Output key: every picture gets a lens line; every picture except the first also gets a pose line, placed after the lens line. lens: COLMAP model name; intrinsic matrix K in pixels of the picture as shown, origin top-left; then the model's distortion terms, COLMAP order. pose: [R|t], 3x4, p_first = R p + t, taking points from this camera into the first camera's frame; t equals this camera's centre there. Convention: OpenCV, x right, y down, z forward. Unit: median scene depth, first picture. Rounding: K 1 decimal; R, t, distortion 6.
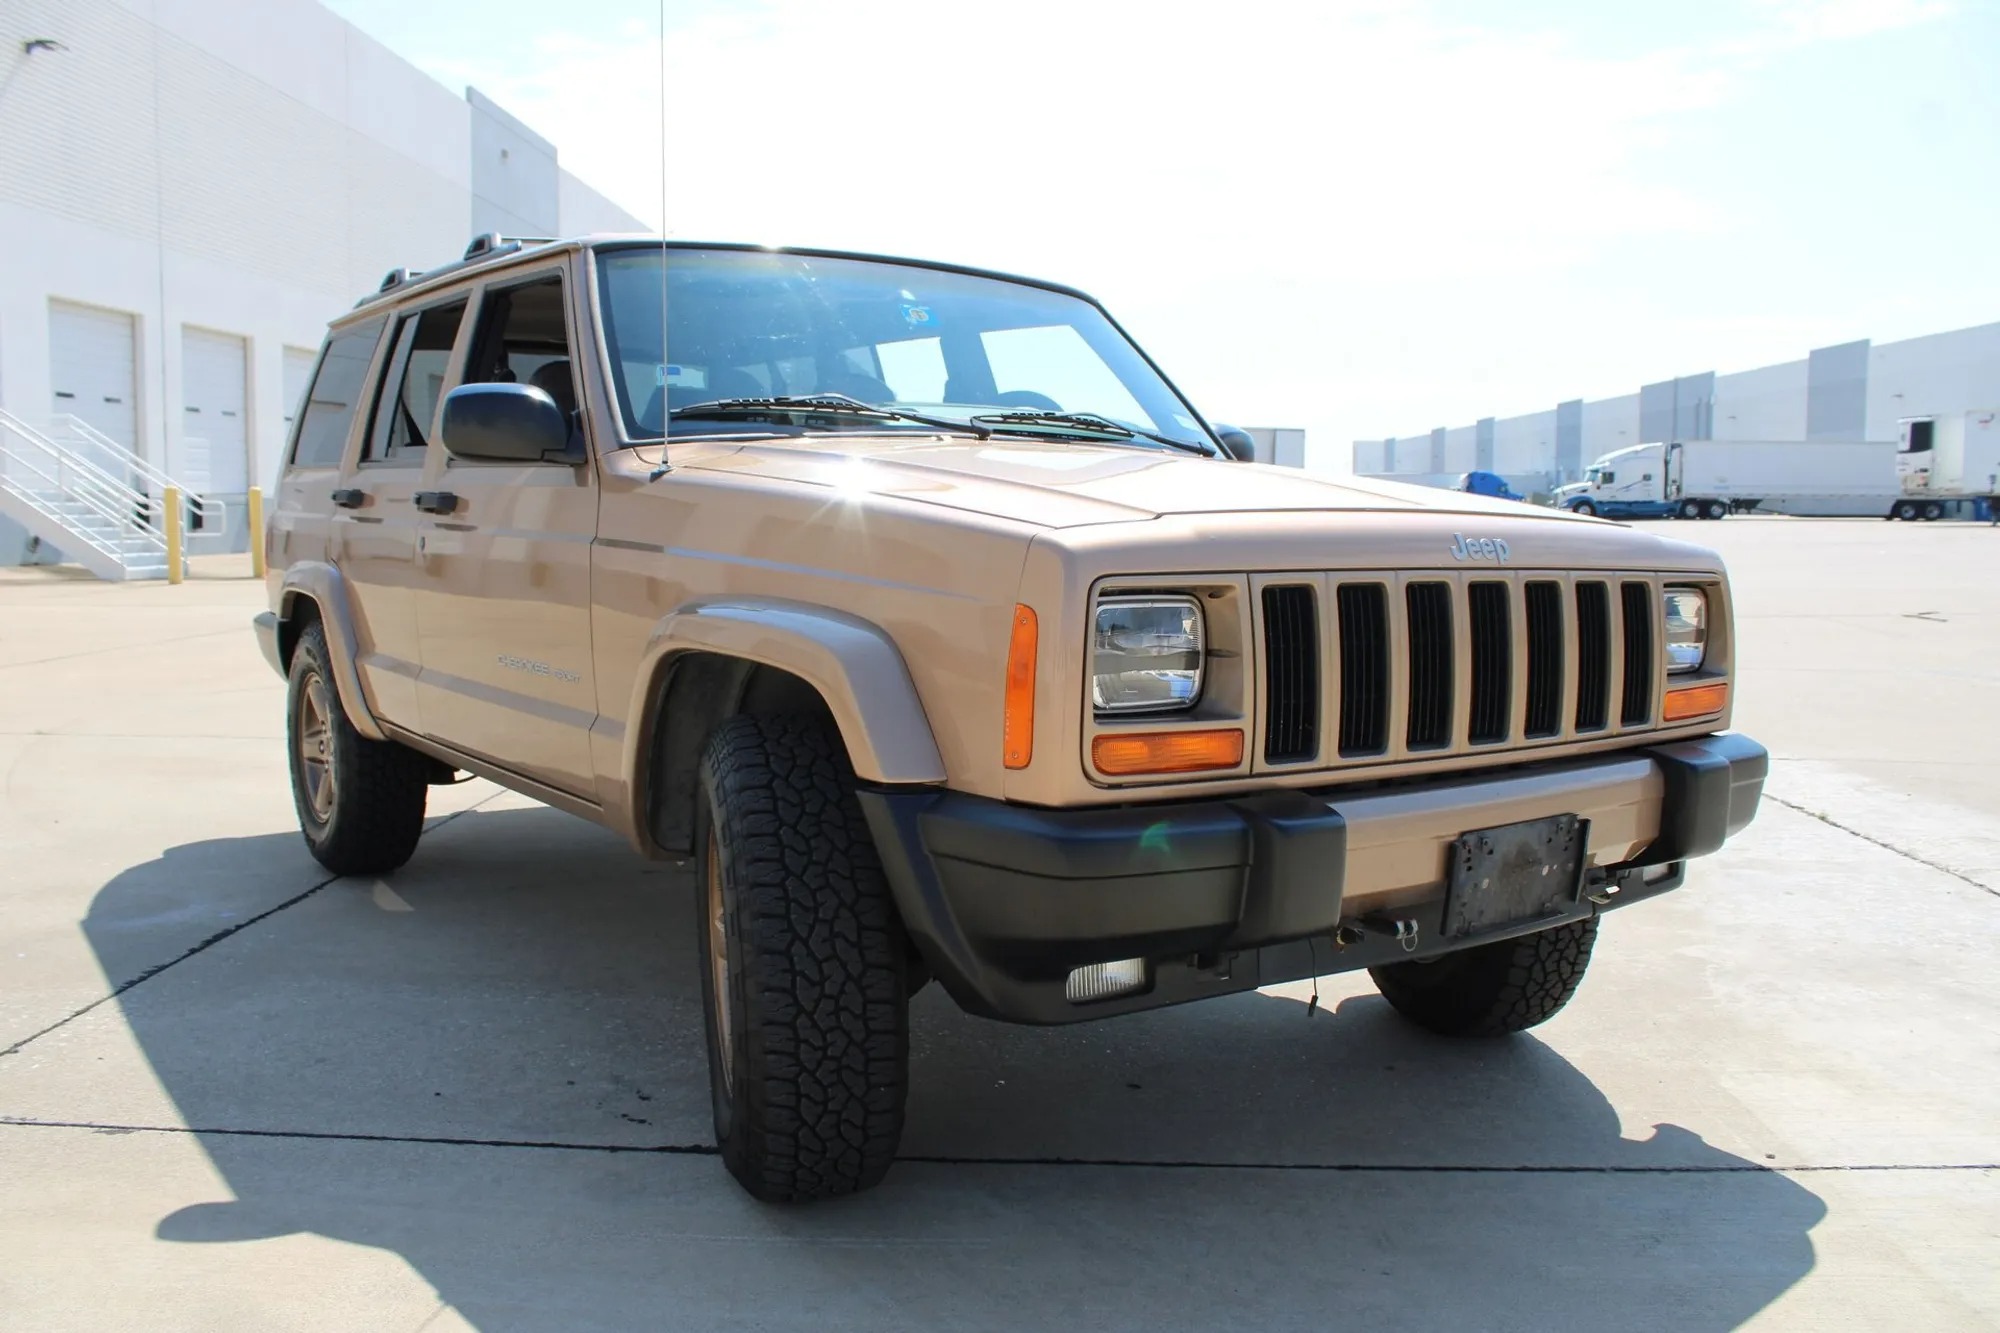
lens RADIAL K [[1696.1, 0, 1000.0], [0, 1696.1, 666.5], [0, 0, 1]] dist [-0.173159, 0.157873]
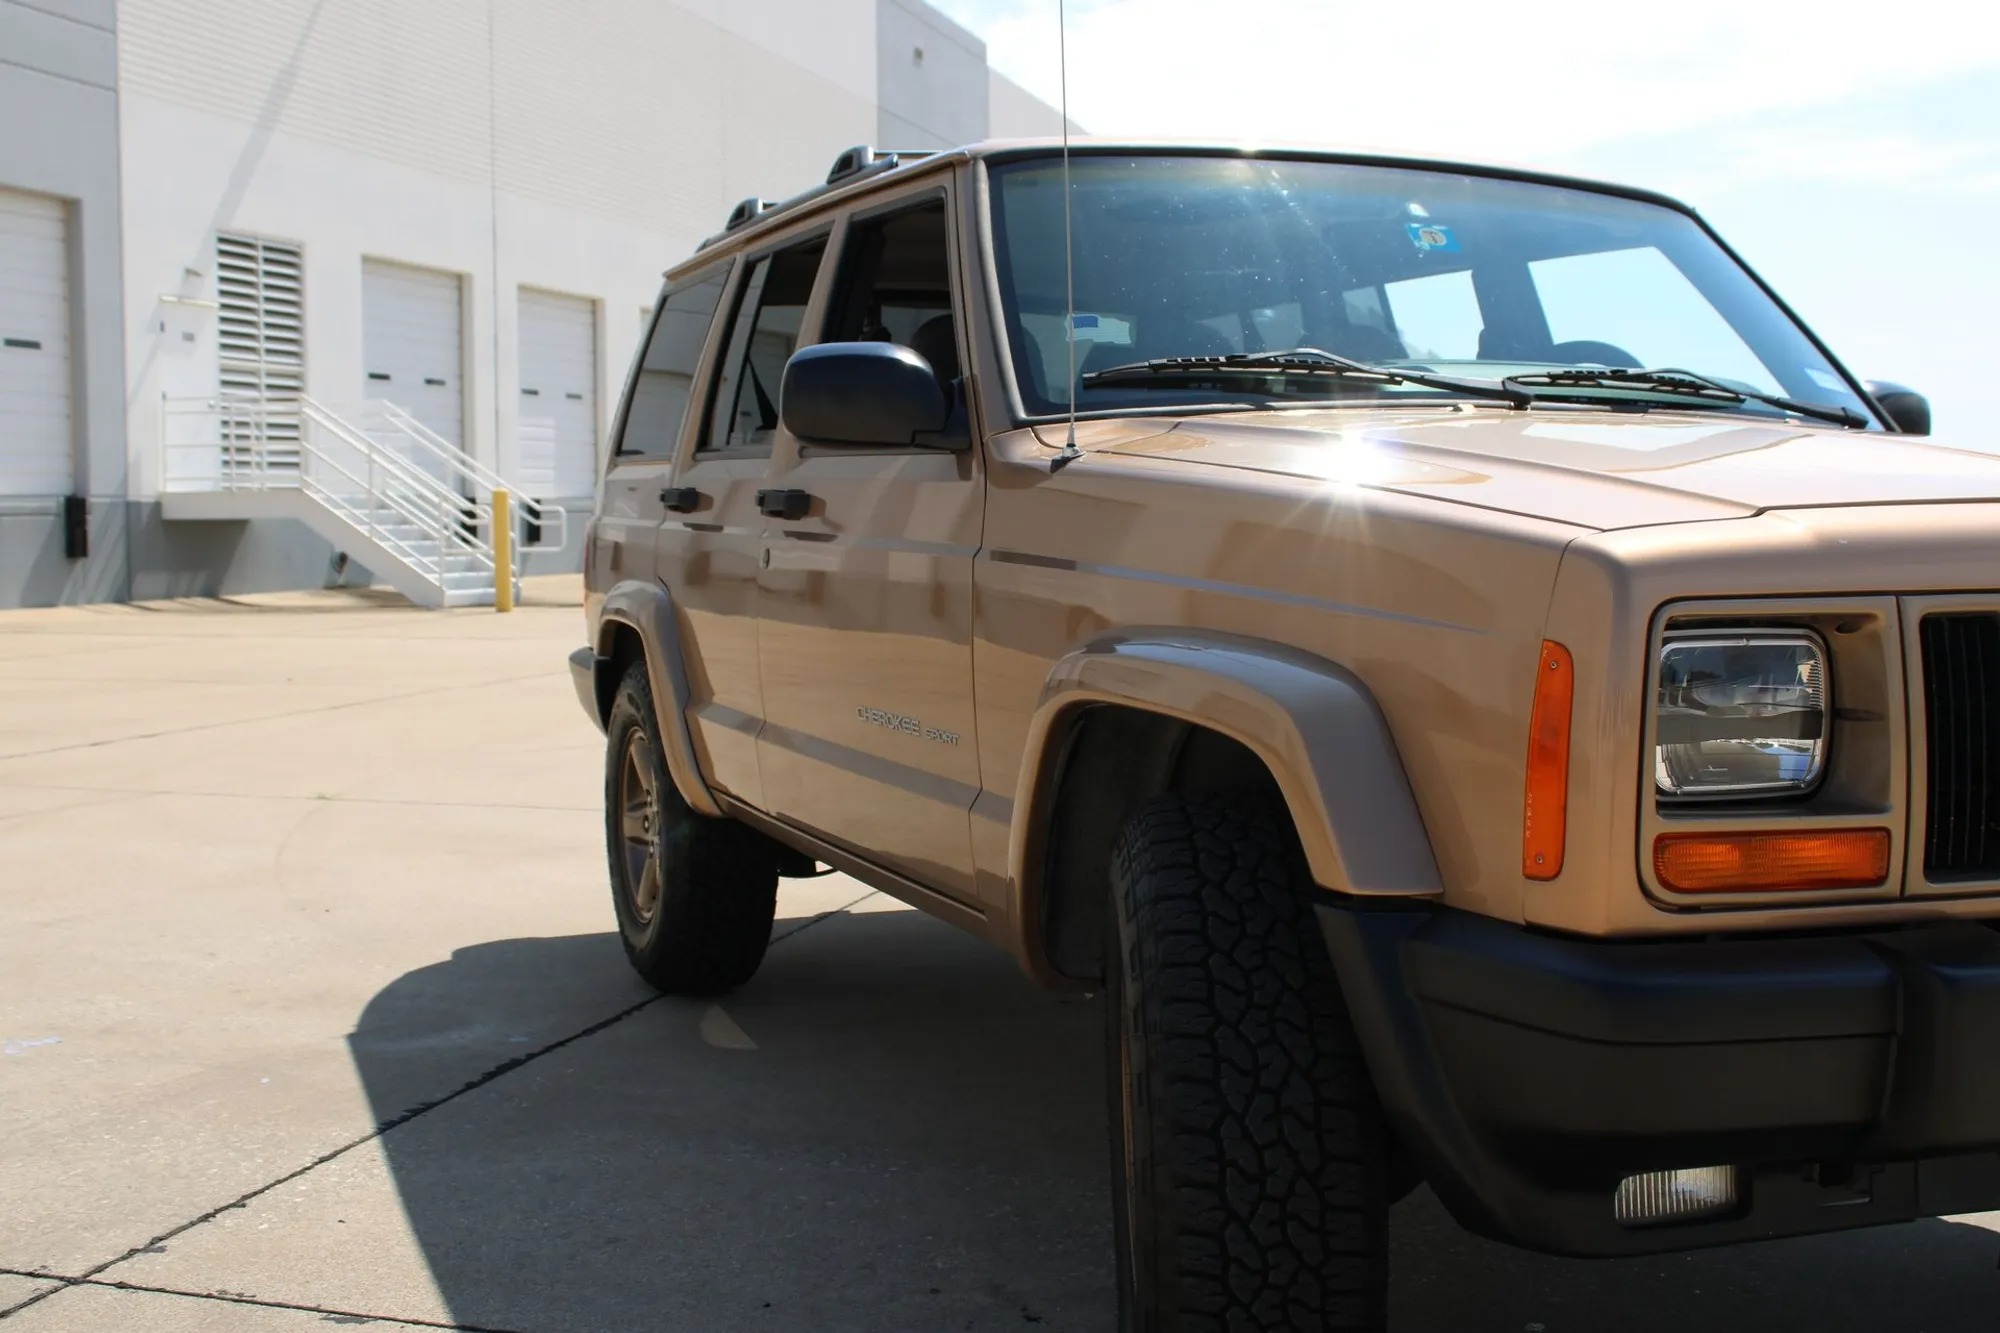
lens RADIAL K [[2270.3, 0, 1000.0], [0, 2270.3, 666.5], [0, 0, 1]] dist [-0.154871, 0.322054]
pose [[0.967989, 0.004740, -0.250949, 0.015202], [-0.011149, 0.999647, -0.024123, -0.001173], [0.250746, 0.026149, 0.967700, 0.034771]]
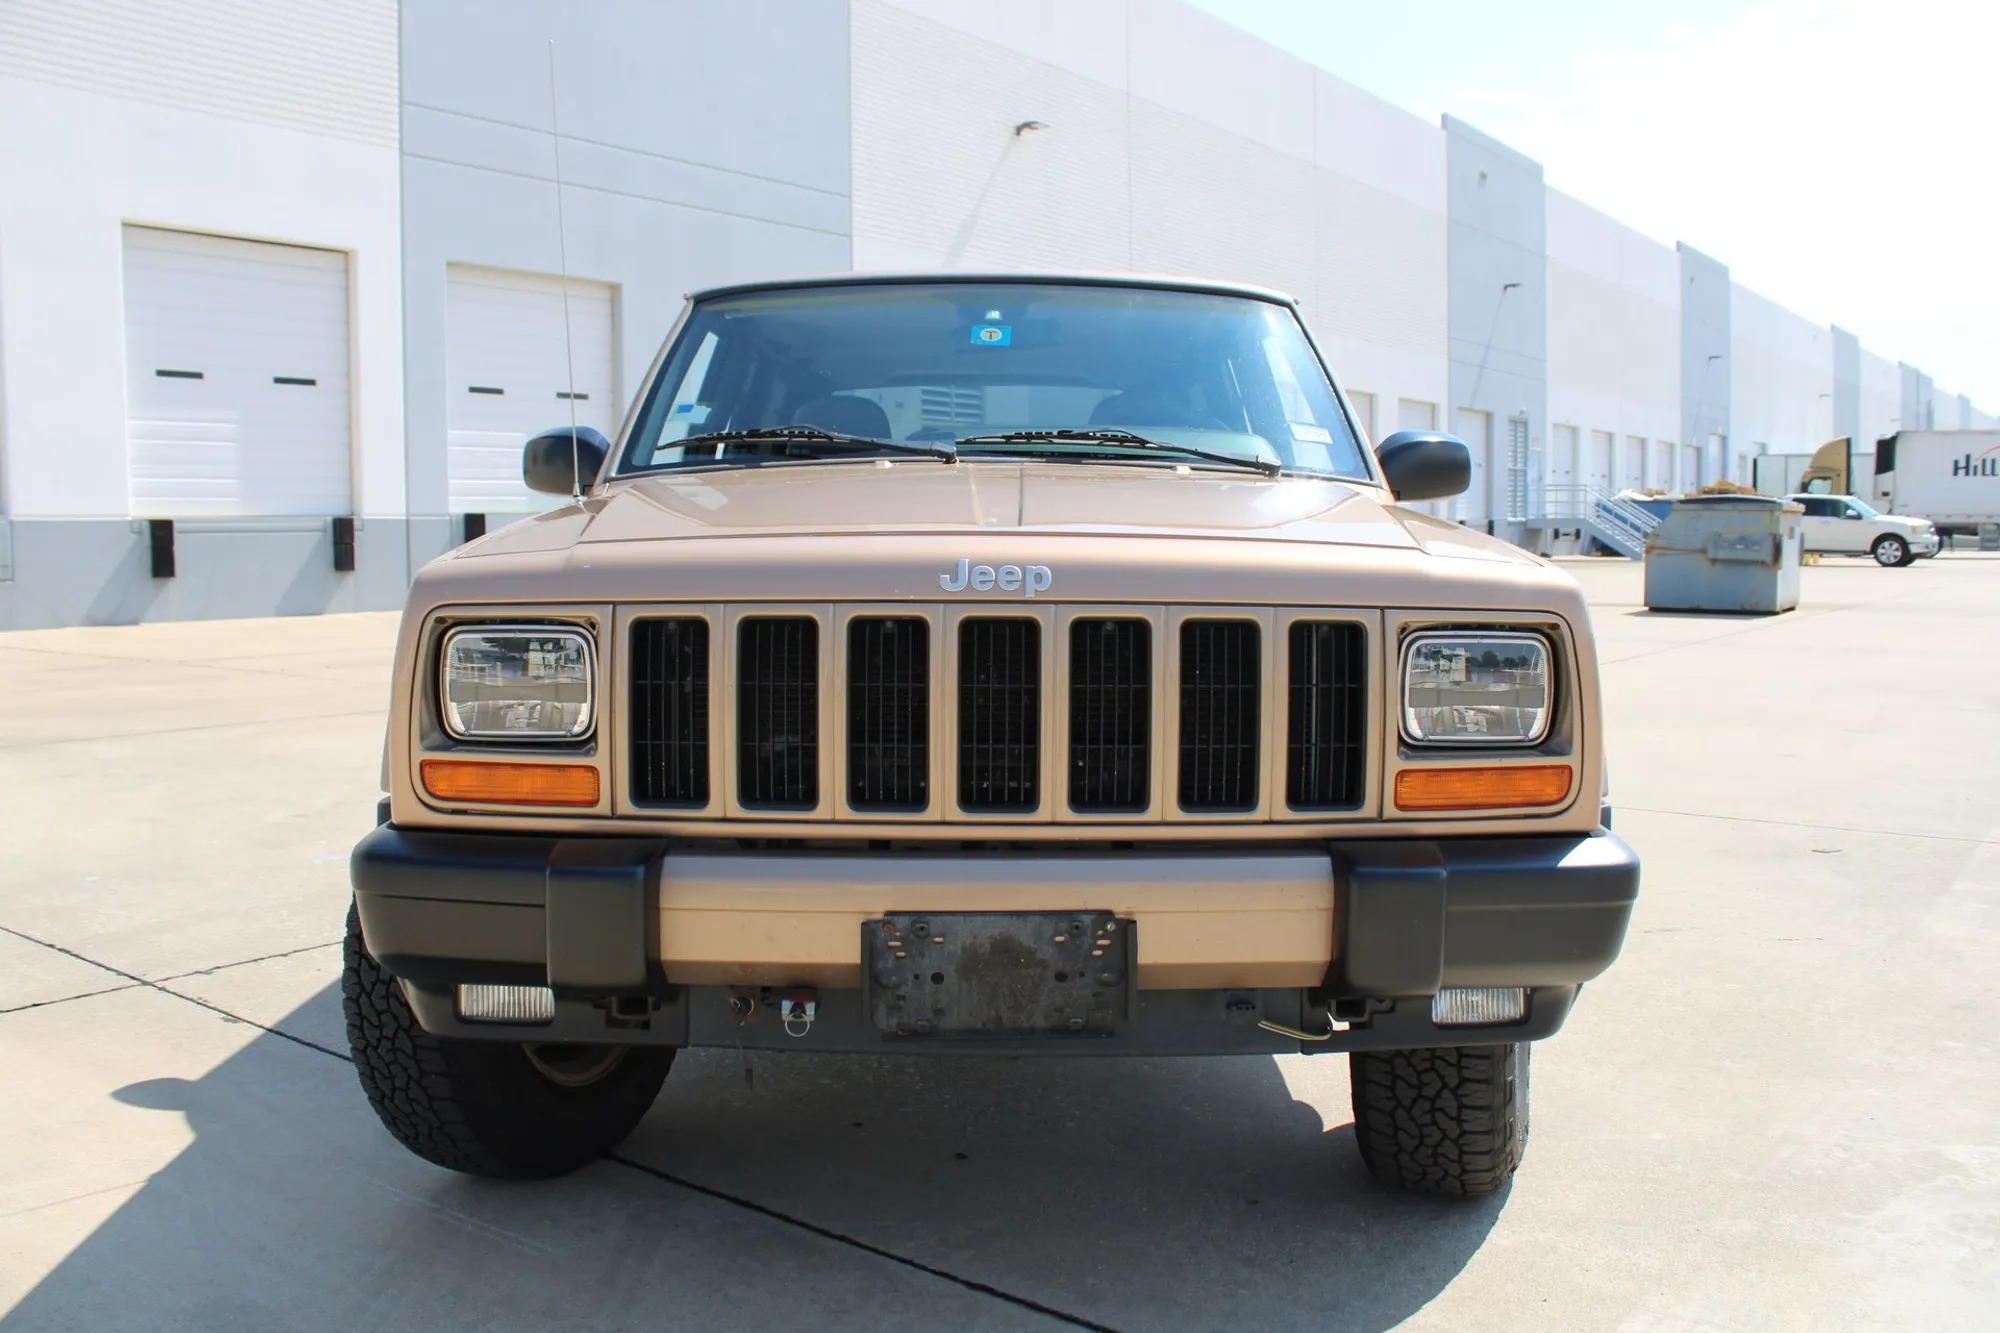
lens RADIAL K [[1651.0, 0, 1000.0], [0, 1651.0, 666.5], [0, 0, 1]] dist [-0.138476, 0.098330]
pose [[0.818812, 0.041232, -0.572579, 0.541724], [-0.045150, 0.998953, 0.007369, -0.023712], [0.572283, 0.019818, 0.819817, 0.230492]]
